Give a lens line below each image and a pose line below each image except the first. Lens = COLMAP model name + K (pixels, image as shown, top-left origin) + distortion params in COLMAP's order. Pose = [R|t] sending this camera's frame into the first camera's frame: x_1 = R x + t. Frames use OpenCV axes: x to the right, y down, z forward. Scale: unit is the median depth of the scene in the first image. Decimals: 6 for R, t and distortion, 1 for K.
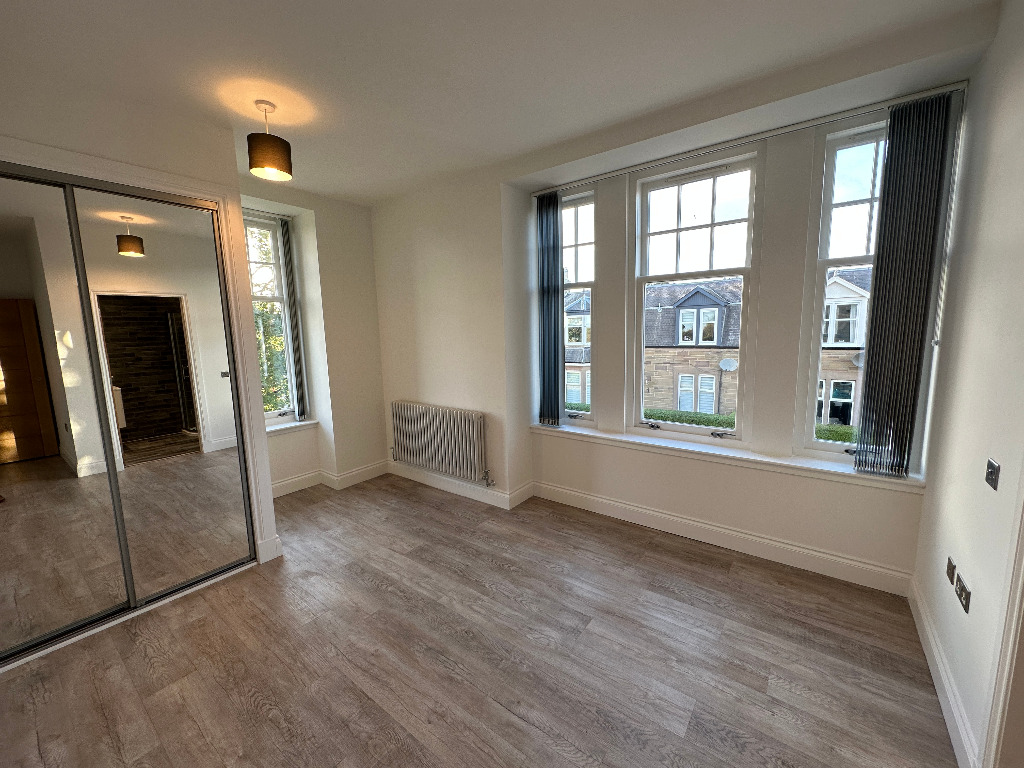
lens RADIAL K [[407.8, 0, 512.0], [0, 407.8, 384.0], [0, 0, 1]] dist [-0.001238, 0.000835]
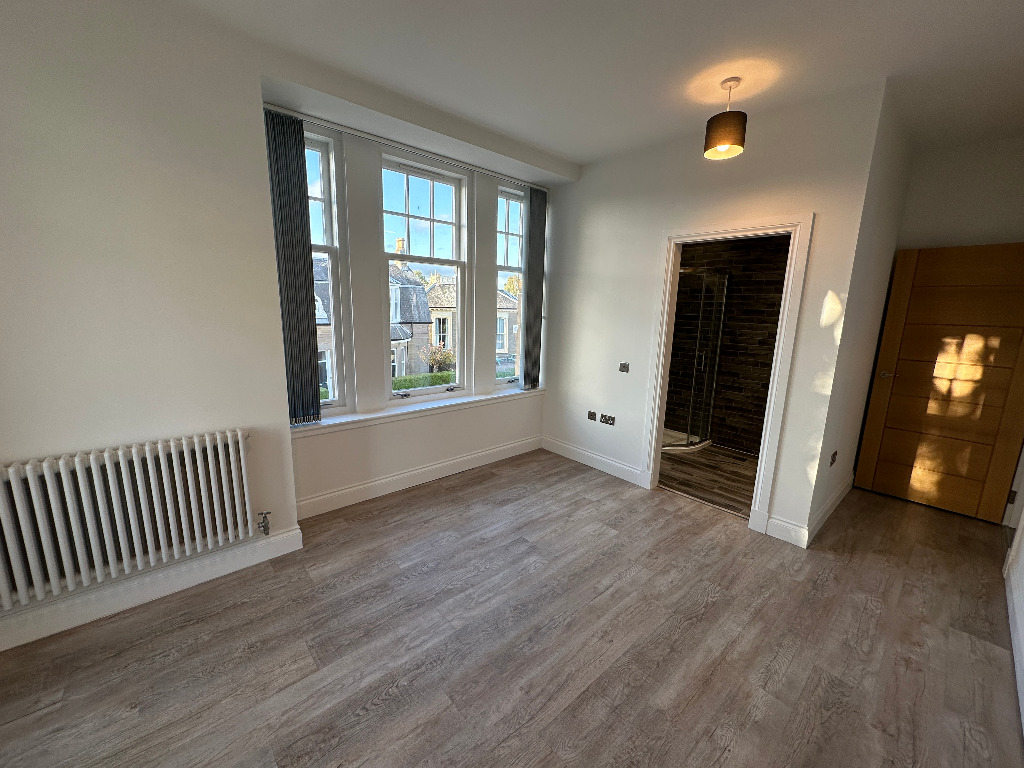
lens RADIAL K [[407.8, 0, 512.0], [0, 407.8, 384.0], [0, 0, 1]] dist [-0.001238, 0.000835]
pose [[0.195435, -0.157136, 0.968046, -0.825003], [0.104057, 0.984831, 0.138853, -0.060403], [-0.975181, 0.073595, 0.208822, 0.632064]]
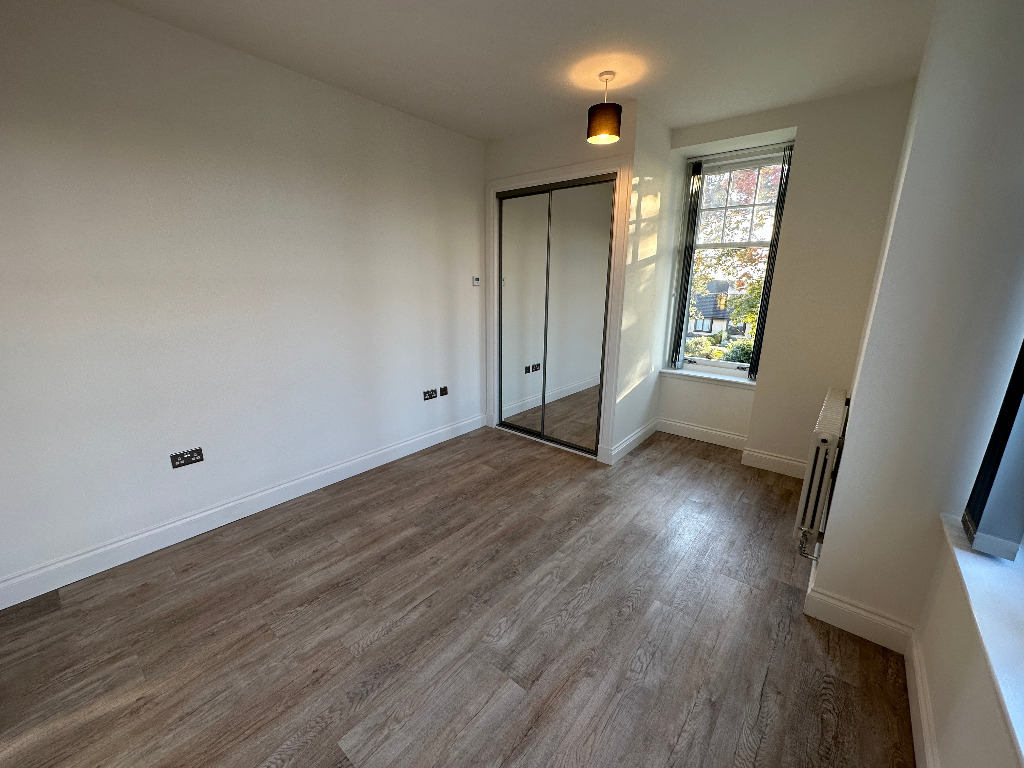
lens RADIAL K [[407.8, 0, 512.0], [0, 407.8, 384.0], [0, 0, 1]] dist [-0.001238, 0.000835]
pose [[-0.049085, 0.267948, -0.962182, 0.646317], [-0.143042, 0.951527, 0.272278, -0.119700], [0.988499, 0.150997, -0.008378, 0.773873]]
